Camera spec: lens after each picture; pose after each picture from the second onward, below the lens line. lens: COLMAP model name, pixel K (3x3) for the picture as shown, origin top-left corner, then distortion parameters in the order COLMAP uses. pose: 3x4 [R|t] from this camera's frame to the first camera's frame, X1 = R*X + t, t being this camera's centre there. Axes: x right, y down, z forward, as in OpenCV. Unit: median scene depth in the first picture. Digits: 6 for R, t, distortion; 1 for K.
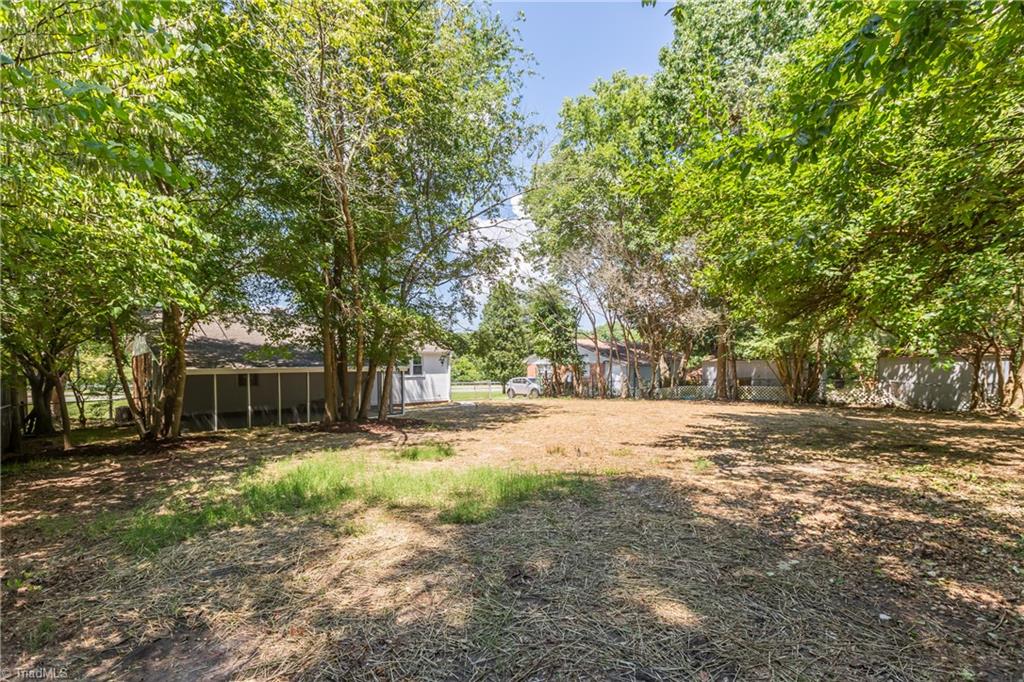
lens RADIAL K [[471.1, 0, 507.7], [0, 471.1, 330.8], [0, 0, 1]] dist [-0.008347, 0.000765]
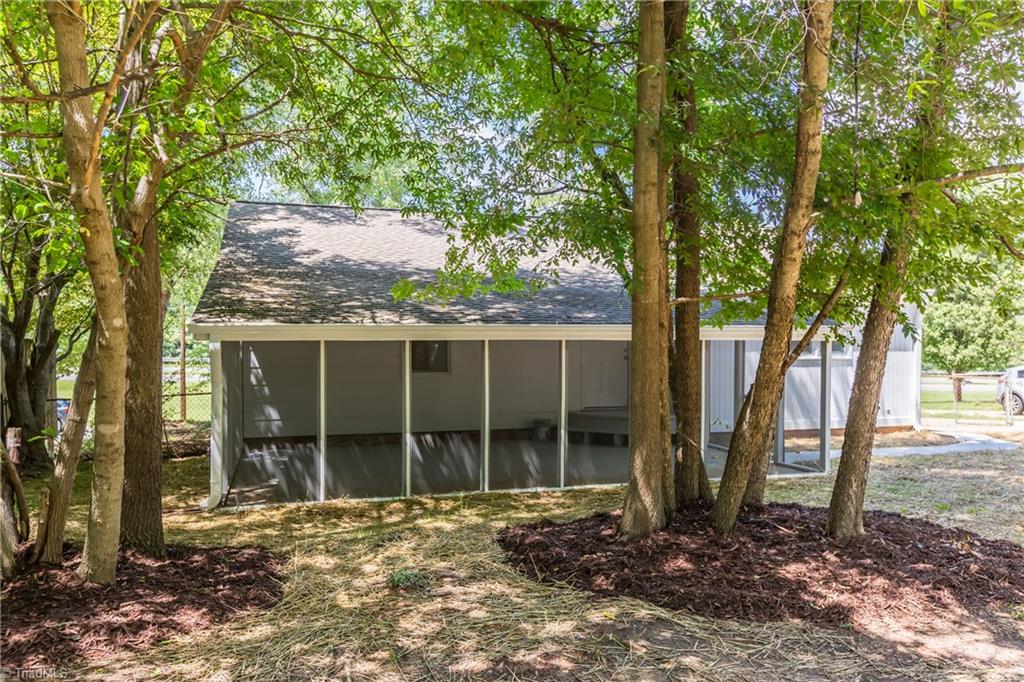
lens RADIAL K [[795.7, 0, 511.5], [0, 795.7, 339.7], [0, 0, 1]] dist [0.000103, -0.000022]
pose [[0.897400, 0.020697, -0.440731, -0.219538], [0.015052, 0.996882, 0.077462, 0.044526], [0.440960, -0.076149, 0.894290, 0.497889]]
